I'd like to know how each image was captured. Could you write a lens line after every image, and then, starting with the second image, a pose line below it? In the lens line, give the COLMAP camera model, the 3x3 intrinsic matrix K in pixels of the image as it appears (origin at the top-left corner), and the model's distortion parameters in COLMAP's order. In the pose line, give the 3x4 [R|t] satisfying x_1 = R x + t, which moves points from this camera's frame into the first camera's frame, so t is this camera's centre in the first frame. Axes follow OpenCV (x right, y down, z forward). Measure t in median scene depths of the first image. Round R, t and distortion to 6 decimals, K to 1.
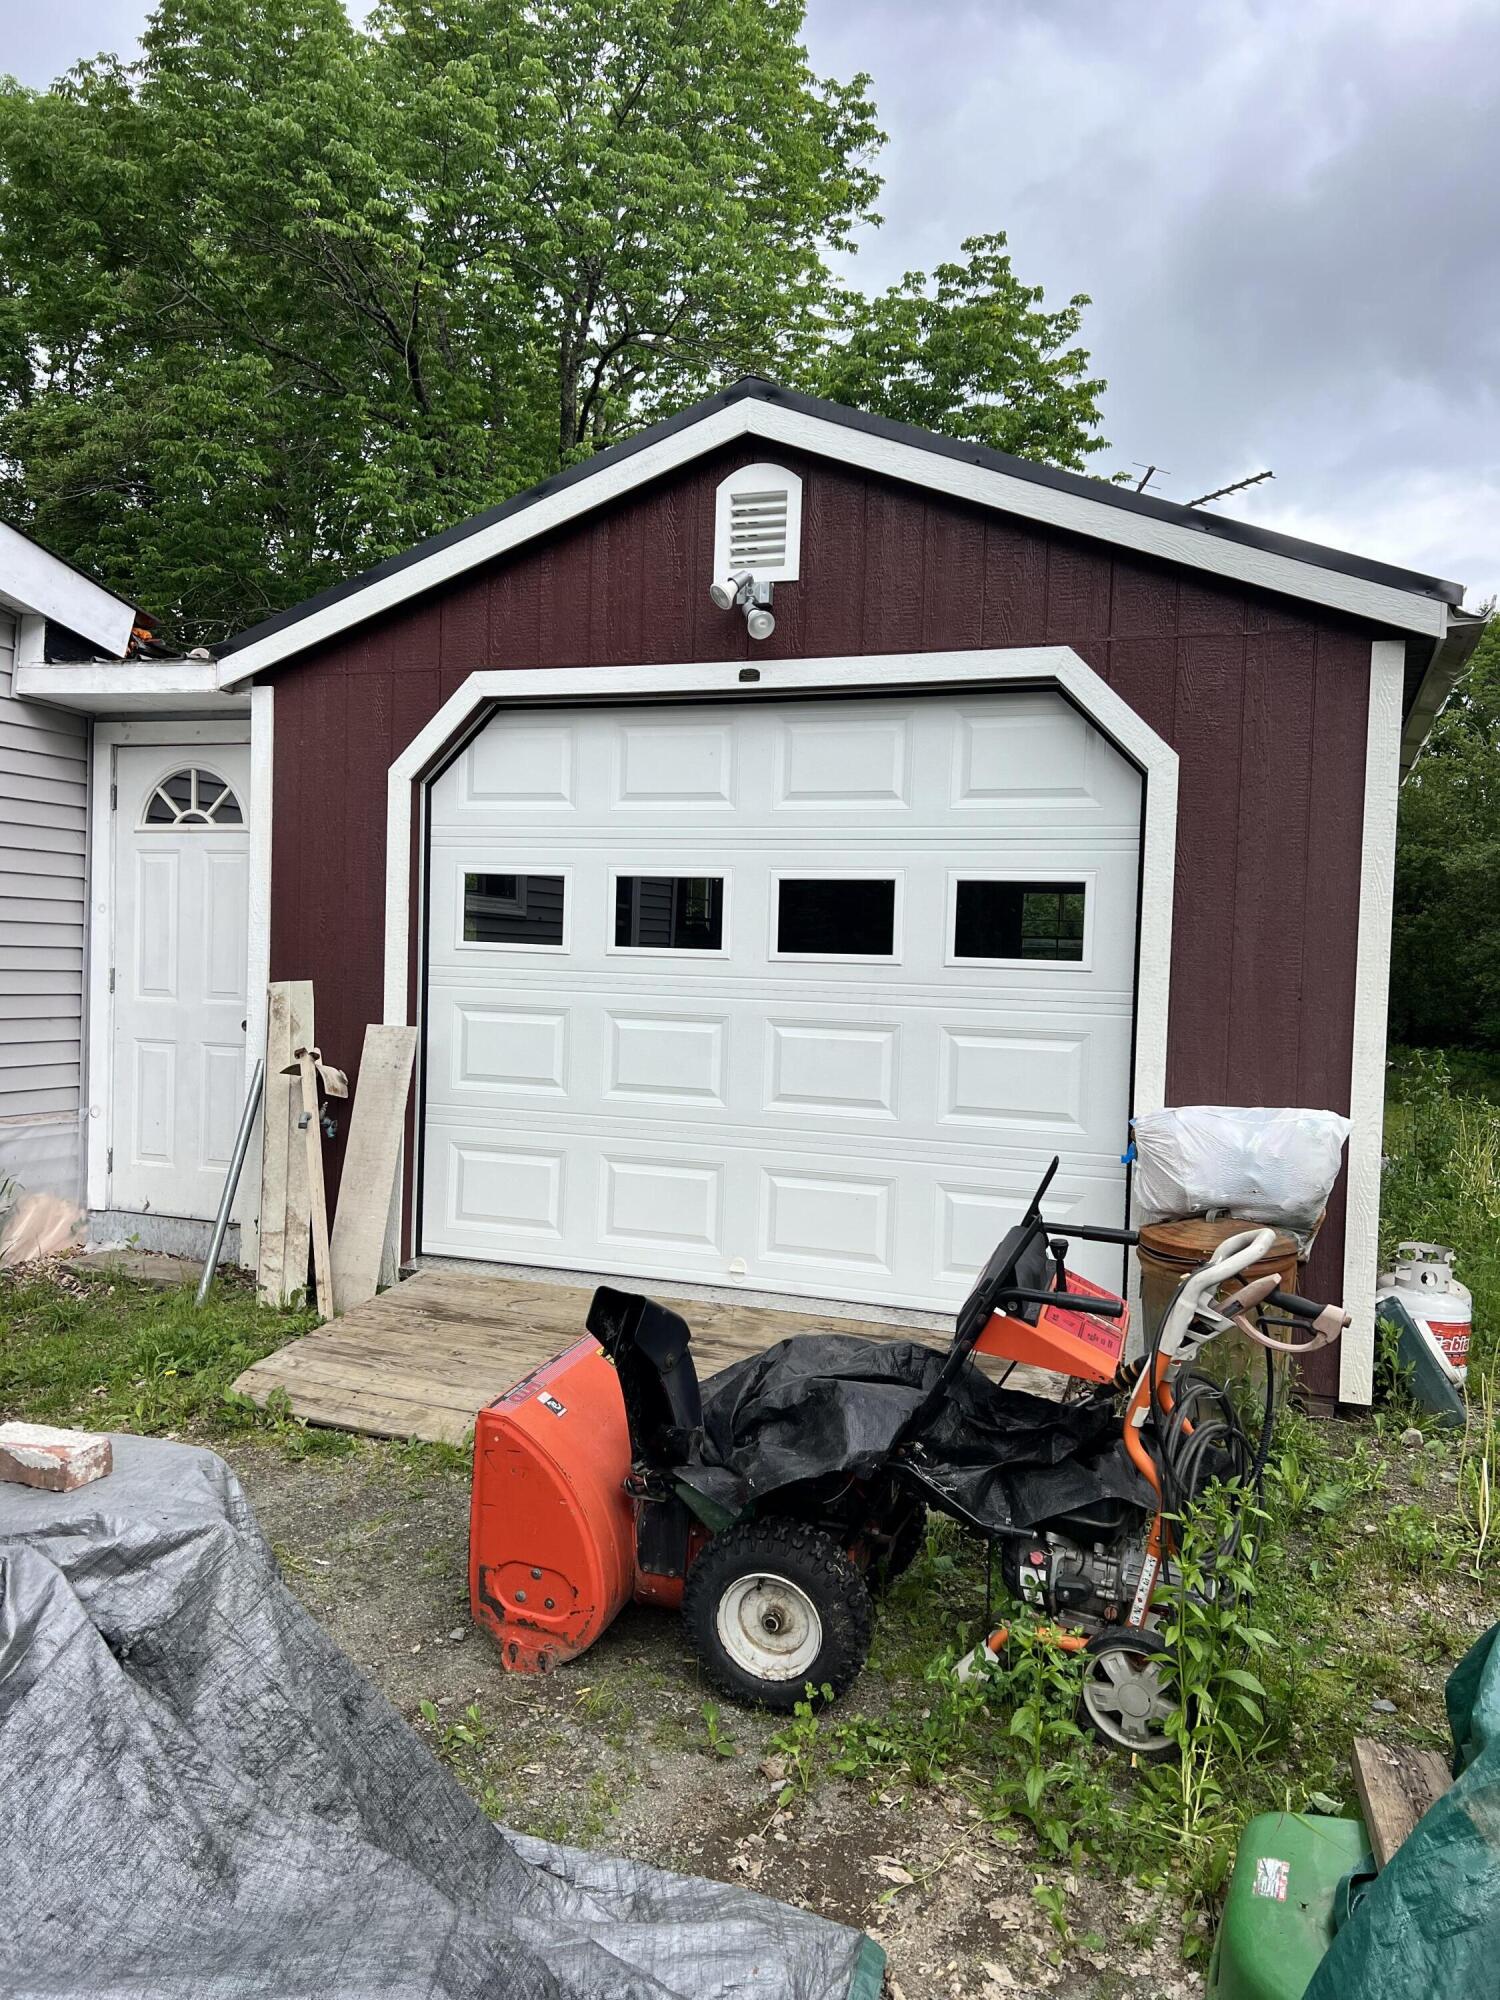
lens RADIAL K [[1517.1, 0, 743.1], [0, 1517.1, 994.7], [0, 0, 1]] dist [0.034223, -0.033459]
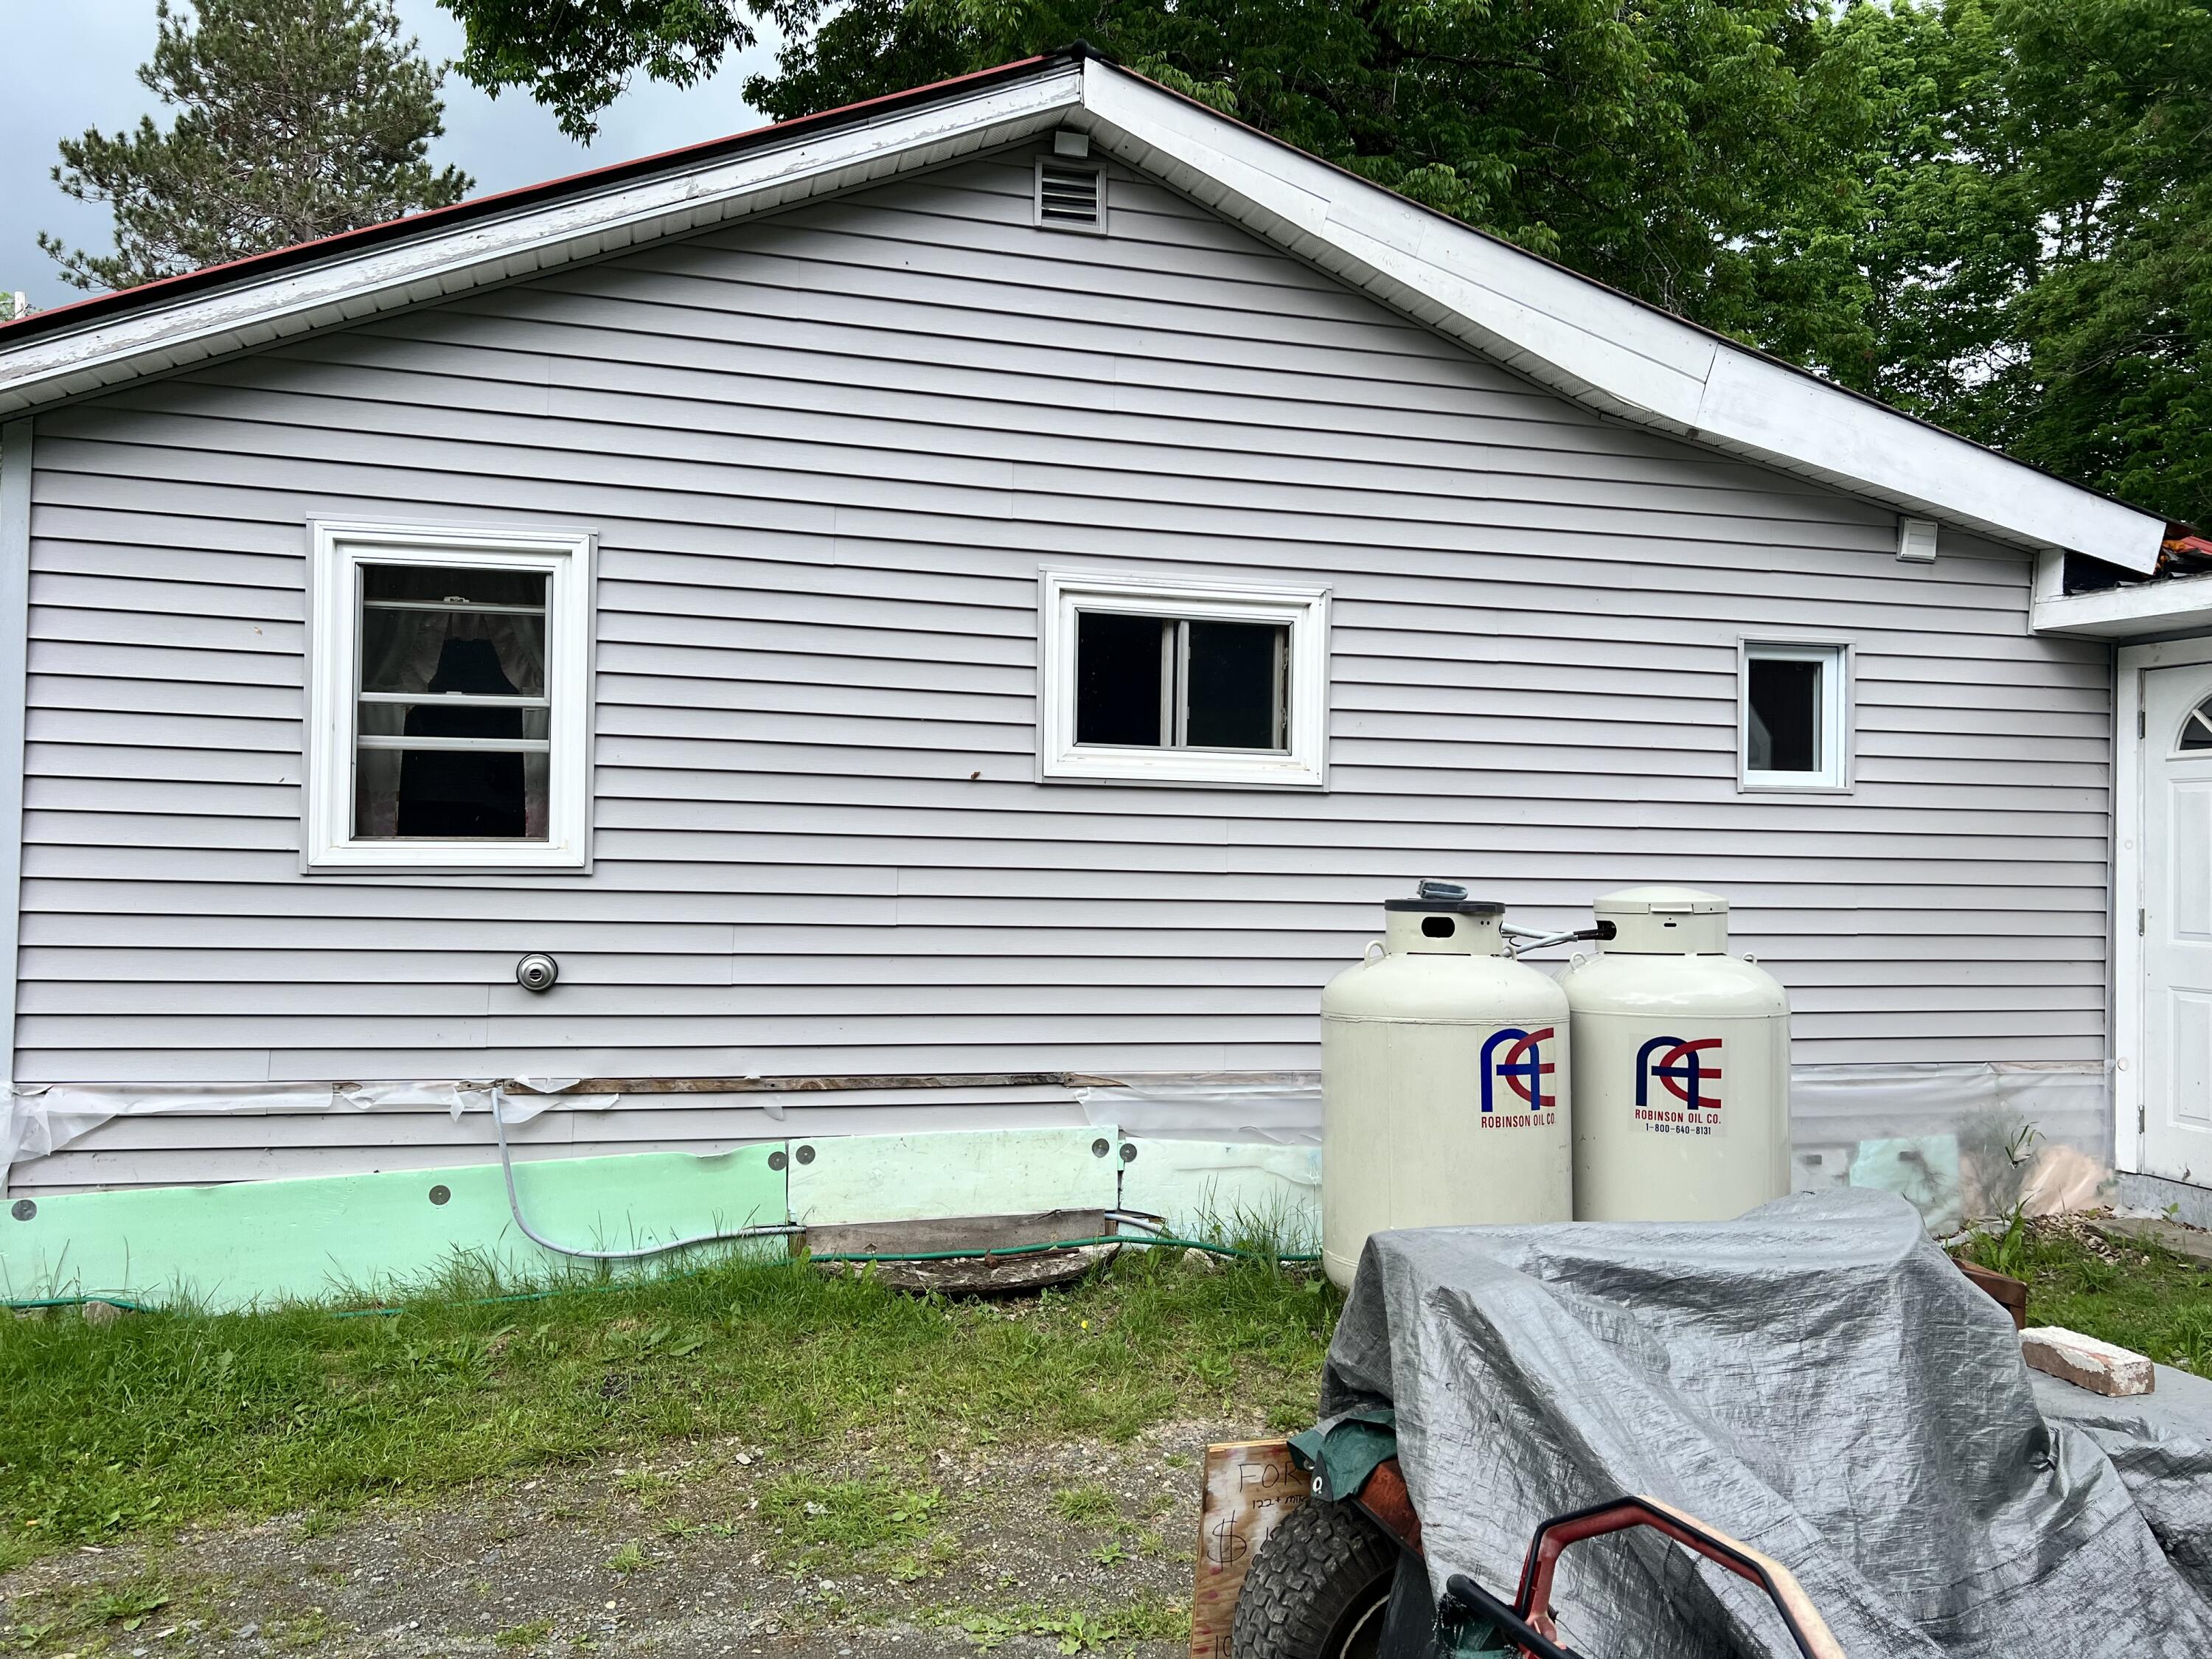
lens RADIAL K [[1677.9, 0, 1098.4], [0, 1677.9, 825.5], [0, 0, 1]] dist [0.034223, -0.033459]
pose [[0.587587, -0.027794, -0.808684, 0.046674], [-0.019455, 0.998636, -0.048459, -0.006502], [0.808927, 0.044207, 0.586244, -0.118401]]
